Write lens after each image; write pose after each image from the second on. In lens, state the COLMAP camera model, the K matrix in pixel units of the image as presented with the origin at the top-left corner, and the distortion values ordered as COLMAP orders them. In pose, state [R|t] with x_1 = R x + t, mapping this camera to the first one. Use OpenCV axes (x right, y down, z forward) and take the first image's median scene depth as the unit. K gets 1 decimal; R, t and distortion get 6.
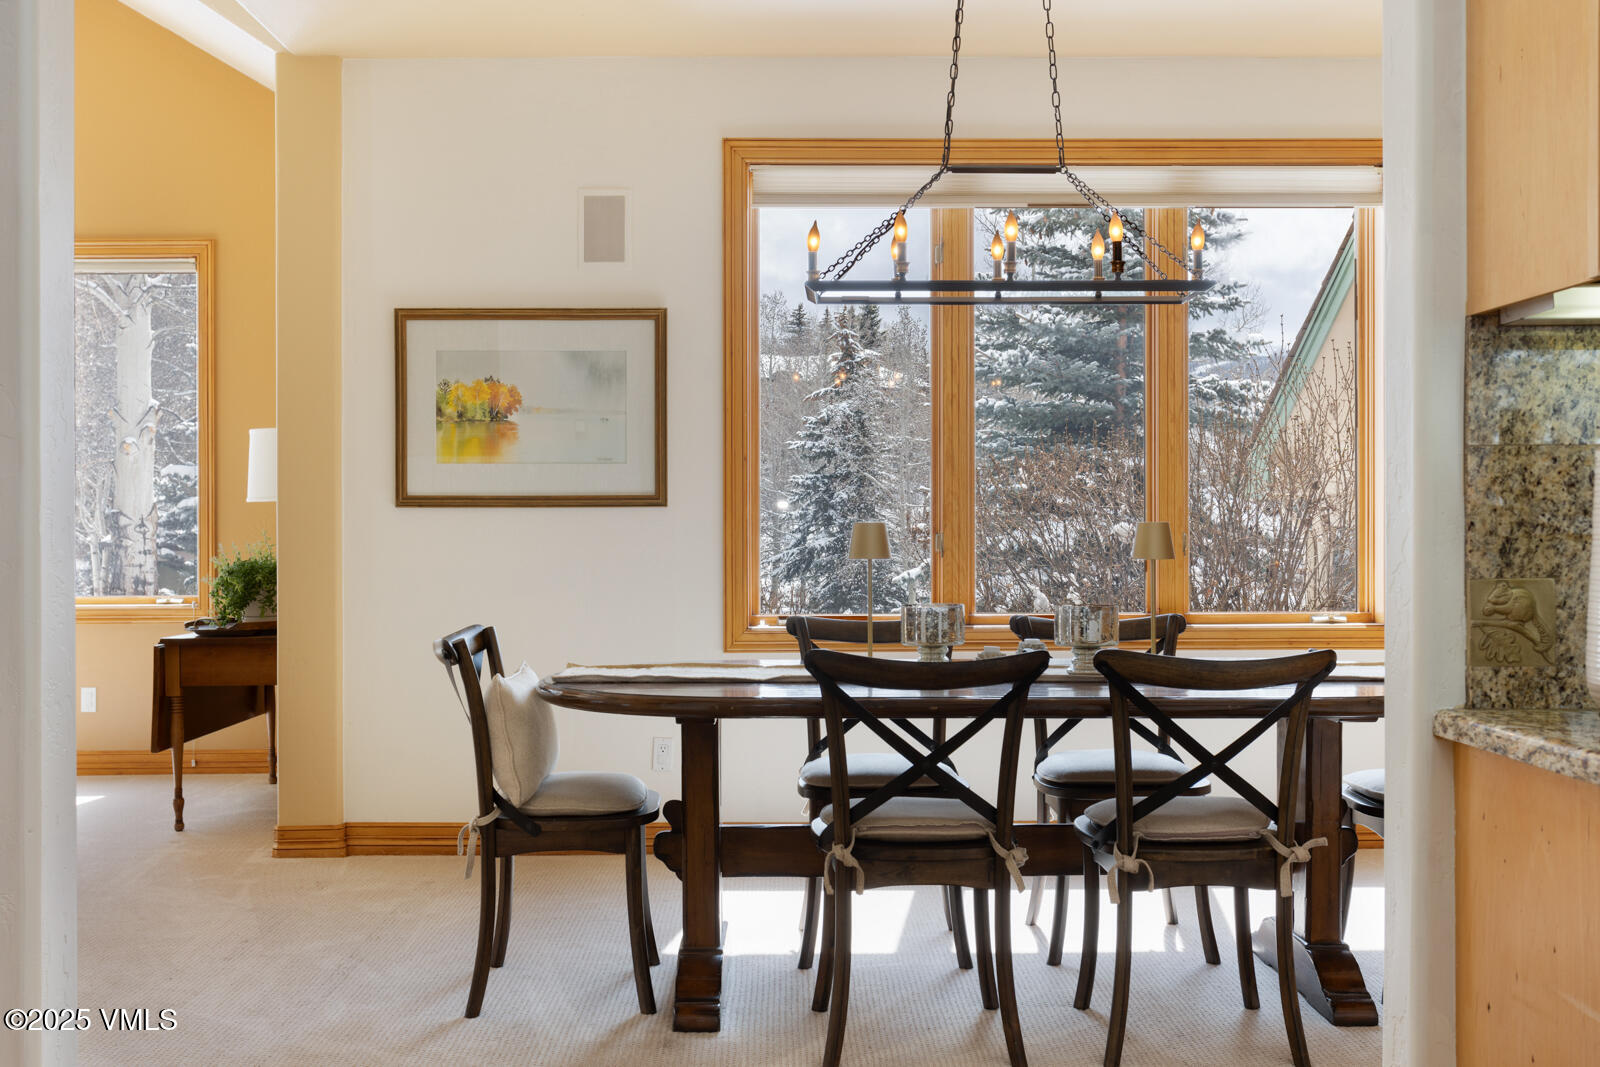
lens RADIAL K [[1643.3, 0, 800.0], [0, 1643.3, 533.5], [0, 0, 1]] dist [-0.007336, 0.000813]
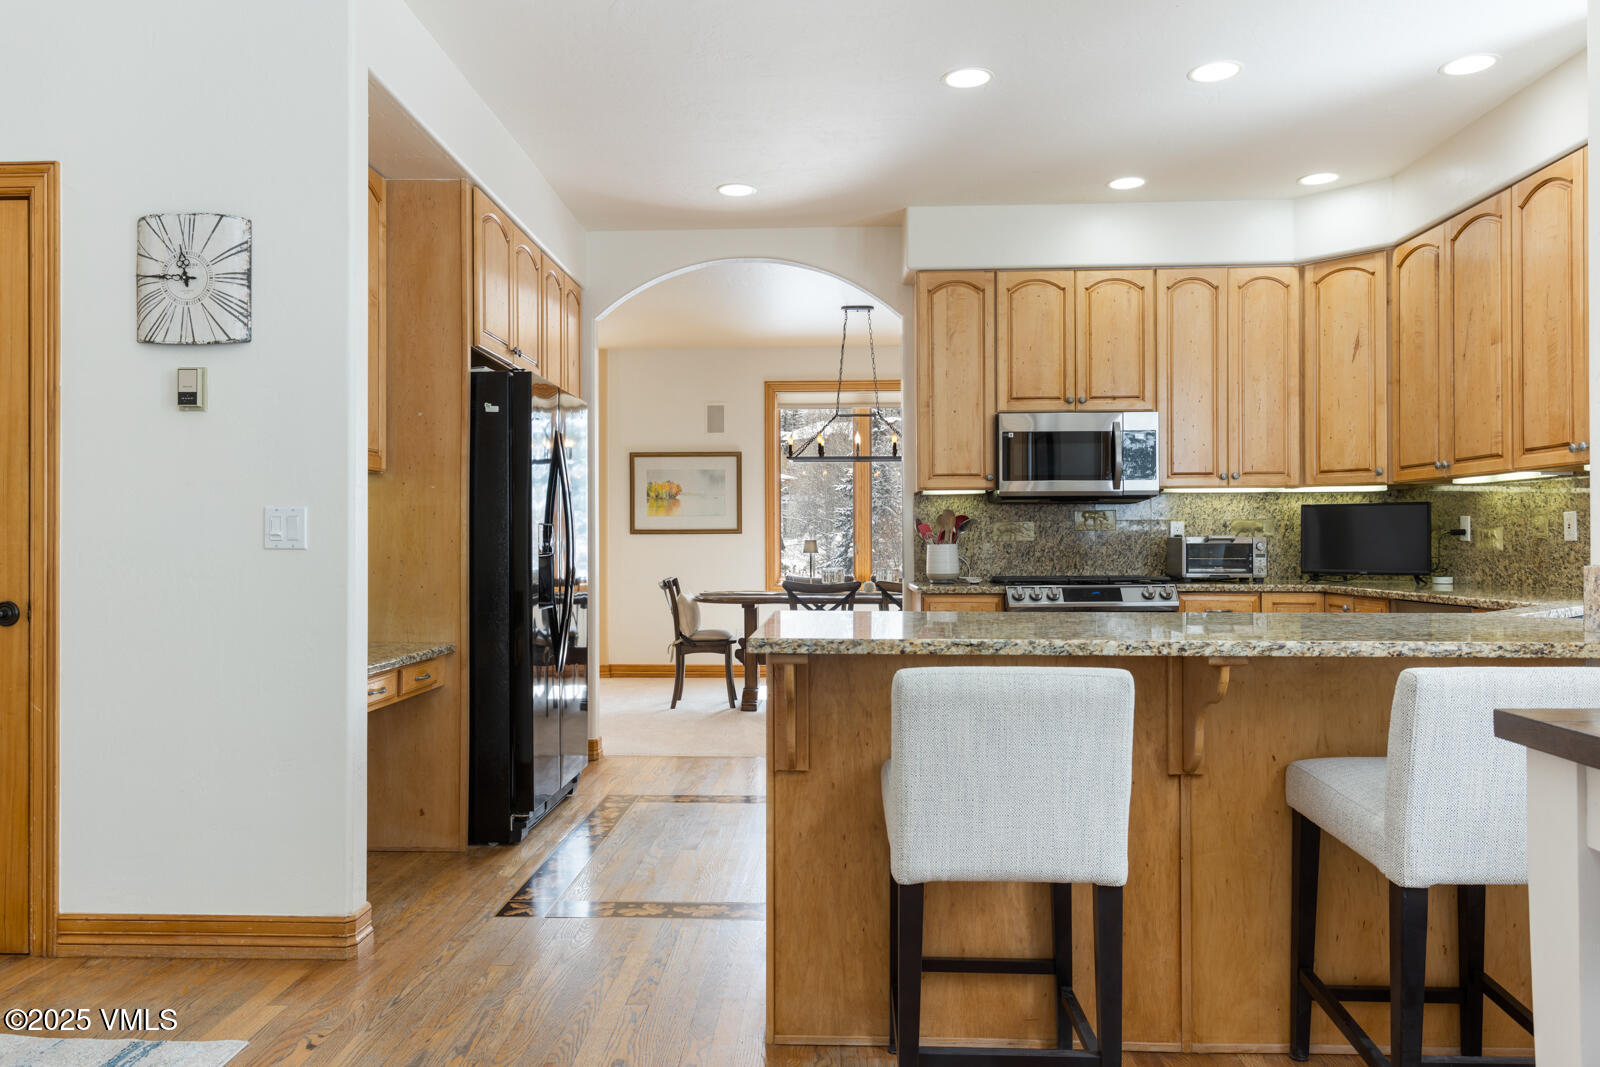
lens RADIAL K [[1115.5, 0, 800.0], [0, 1115.5, 533.5], [0, 0, 1]] dist [0.084560, 0.000512]
pose [[0.999232, -0.004075, -0.038961, 0.098318], [0.003575, 0.999911, -0.012872, 0.006948], [0.039010, 0.012723, 0.999158, -0.916740]]
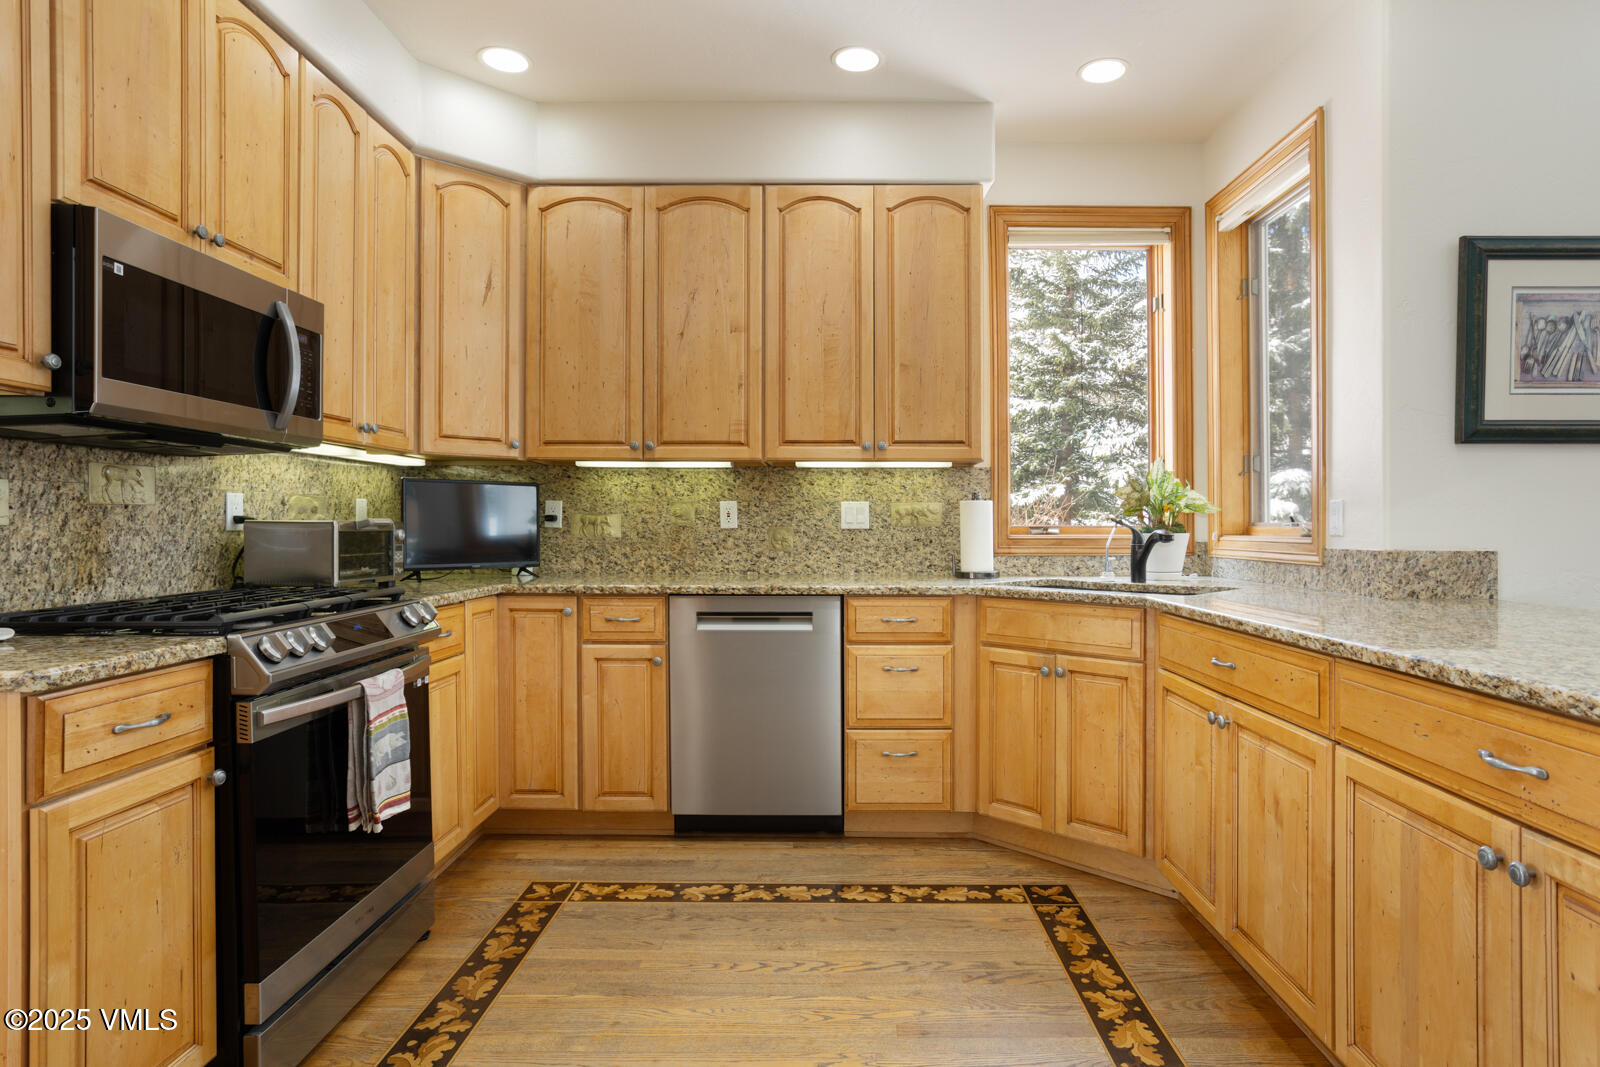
lens RADIAL K [[896.5, 0, 800.0], [0, 896.5, 533.5], [0, 0, 1]] dist [-0.034832, 0.001067]
pose [[0.010658, -0.008687, 0.999905, -0.384254], [0.001887, 0.999961, 0.008667, -0.007376], [-0.999941, 0.001795, 0.010674, 1.217169]]
